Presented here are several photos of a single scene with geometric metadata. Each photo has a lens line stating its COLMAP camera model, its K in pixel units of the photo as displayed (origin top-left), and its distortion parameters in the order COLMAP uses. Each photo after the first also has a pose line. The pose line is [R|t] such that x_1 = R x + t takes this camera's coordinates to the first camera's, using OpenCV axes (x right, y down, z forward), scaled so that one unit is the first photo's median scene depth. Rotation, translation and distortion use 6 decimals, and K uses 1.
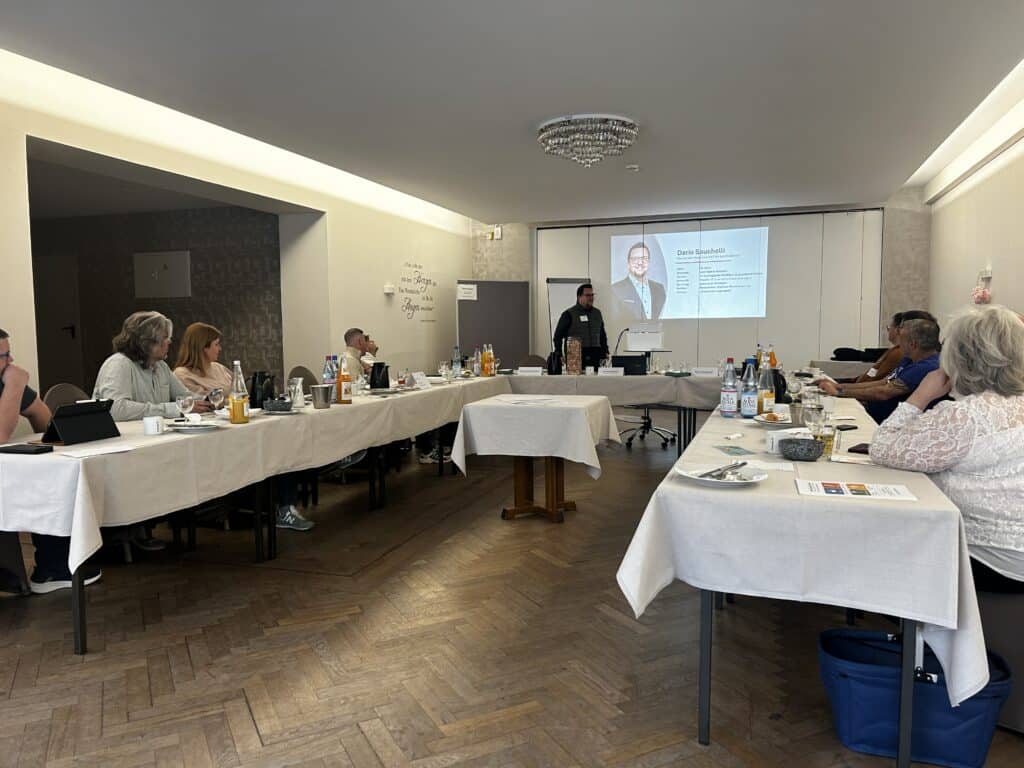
lens RADIAL K [[767.0, 0, 508.2], [0, 767.0, 390.0], [0, 0, 1]] dist [0.067505, -0.067298]
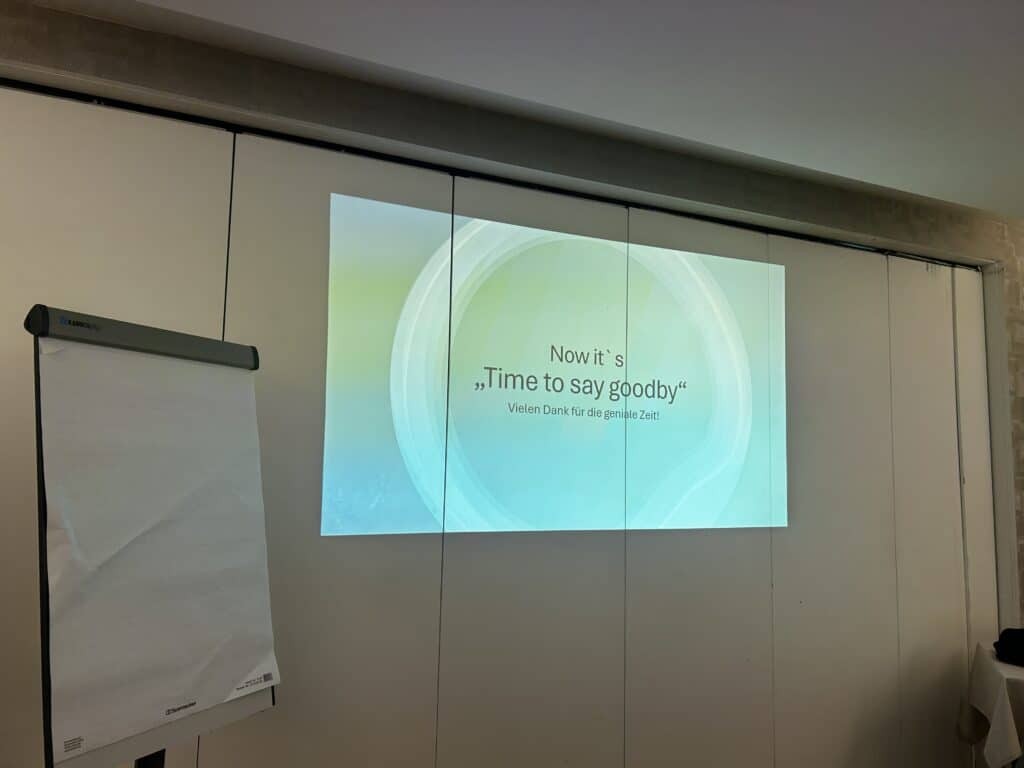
lens RADIAL K [[767.0, 0, 508.2], [0, 767.0, 390.0], [0, 0, 1]] dist [0.067505, -0.067298]
pose [[0.713509, 0.091435, 0.694655, 0.011652], [0.032883, 0.985986, -0.163557, -0.110435], [-0.699874, 0.139542, 0.700503, 0.915214]]
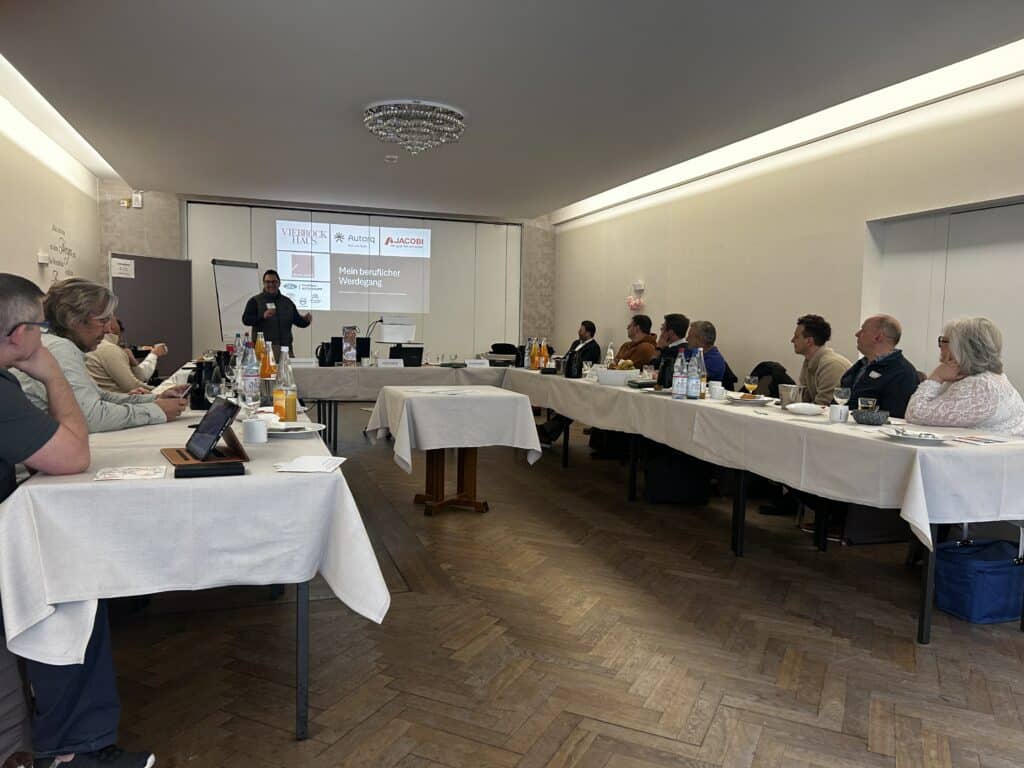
lens RADIAL K [[767.0, 0, 508.2], [0, 767.0, 390.0], [0, 0, 1]] dist [0.067505, -0.067298]
pose [[0.797743, -0.023283, 0.602548, -0.245841], [0.019058, 0.999729, 0.013398, 0.000246], [-0.602696, 0.000795, 0.797970, 0.086719]]
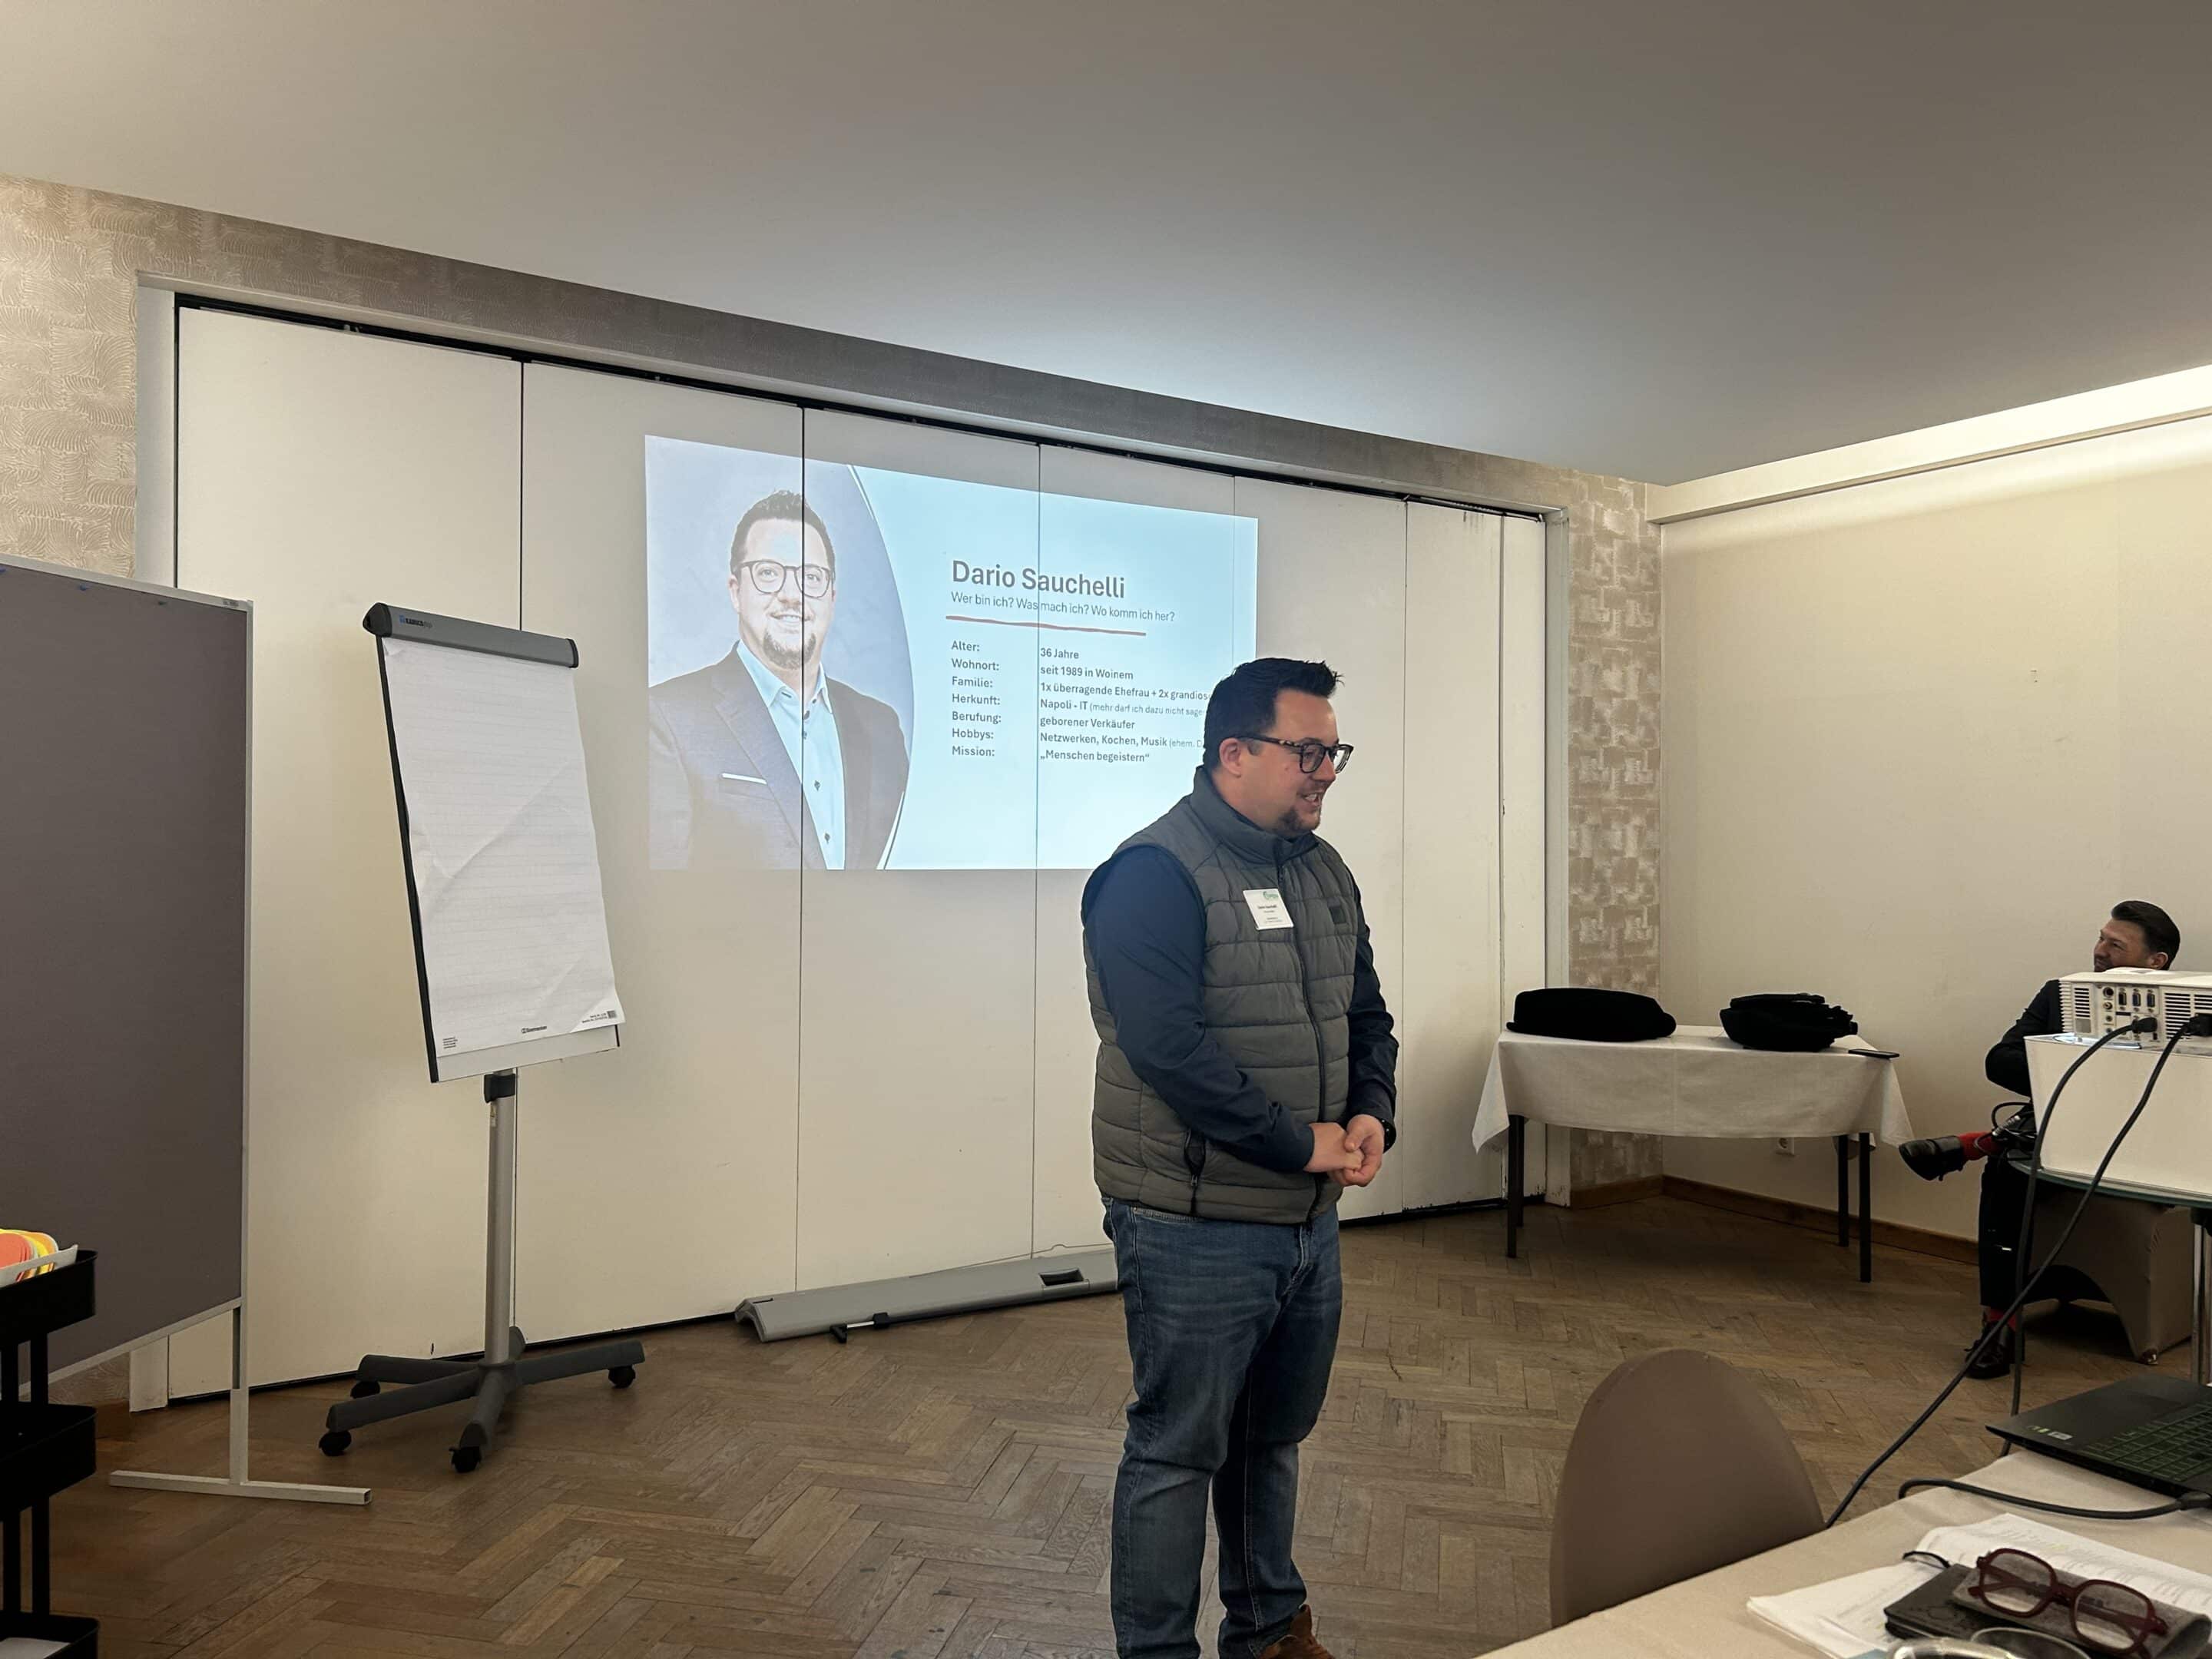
lens RADIAL K [[1656.9, 0, 1097.9], [0, 1656.9, 842.6], [0, 0, 1]] dist [0.067505, -0.067298]
pose [[0.621916, 0.015939, 0.782922, -0.134534], [0.055066, 0.996428, -0.064028, -0.077319], [-0.781145, 0.082933, 0.618817, 0.763994]]
